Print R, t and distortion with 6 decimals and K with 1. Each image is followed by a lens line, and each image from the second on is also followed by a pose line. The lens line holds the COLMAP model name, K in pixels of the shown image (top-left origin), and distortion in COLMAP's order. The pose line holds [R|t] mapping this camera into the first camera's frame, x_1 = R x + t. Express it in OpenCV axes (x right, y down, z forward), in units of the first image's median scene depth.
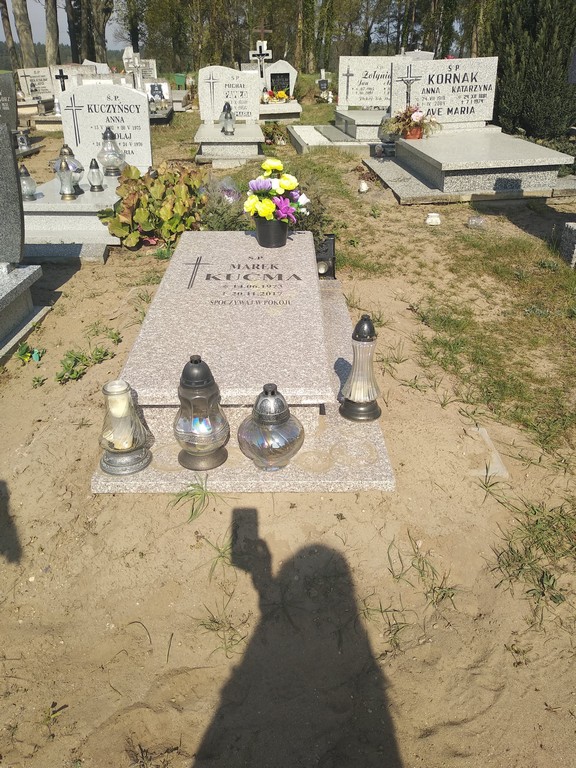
lens RADIAL K [[592.1, 0, 302.7], [0, 592.1, 385.3], [0, 0, 1]] dist [-0.007321, -0.014233]
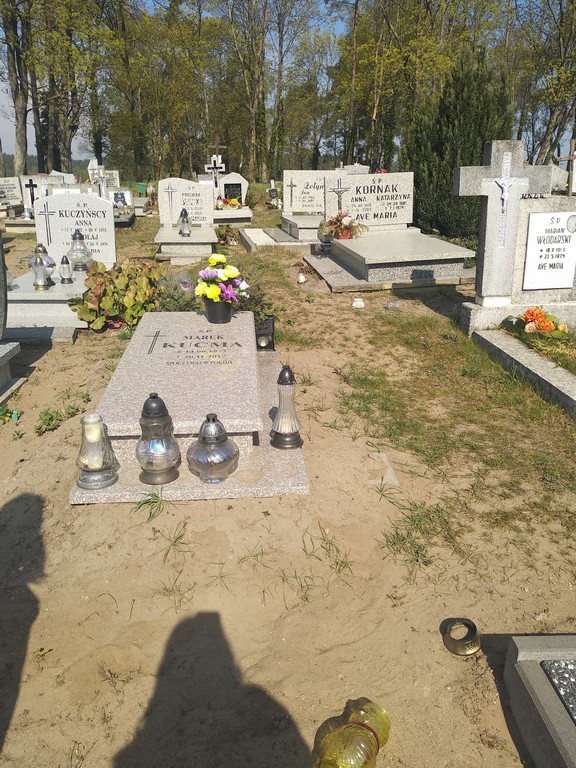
lens RADIAL K [[584.9, 0, 301.3], [0, 584.9, 386.0], [0, 0, 1]] dist [0.052611, -0.131519]
pose [[0.997530, -0.020560, 0.067164, 0.023209], [0.030500, 0.988137, -0.150513, 0.055650], [-0.063273, 0.152190, 0.986324, -0.124378]]
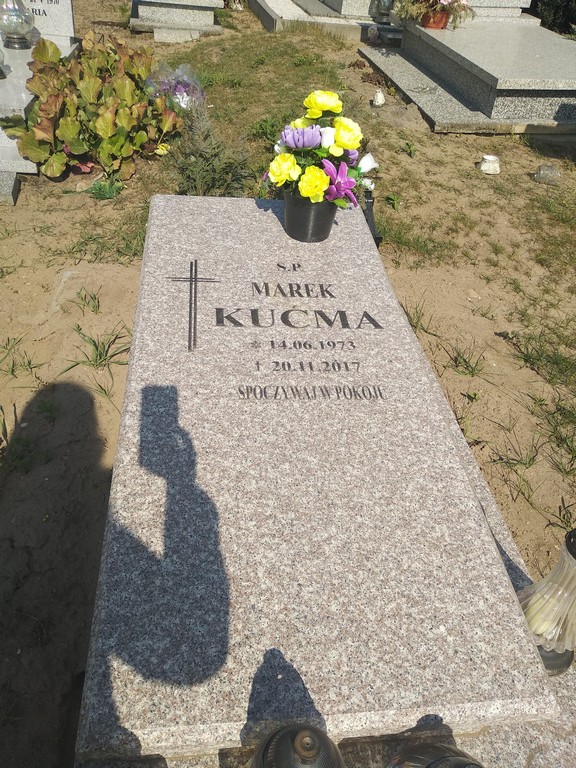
lens RADIAL K [[607.4, 0, 298.0], [0, 607.4, 384.3], [0, 0, 1]] dist [-0.049128, 0.053992]
pose [[0.992436, 0.016295, 0.121673, -0.093423], [-0.038334, 0.982724, 0.181064, -0.137487], [-0.116621, -0.184359, 0.975916, 0.253860]]
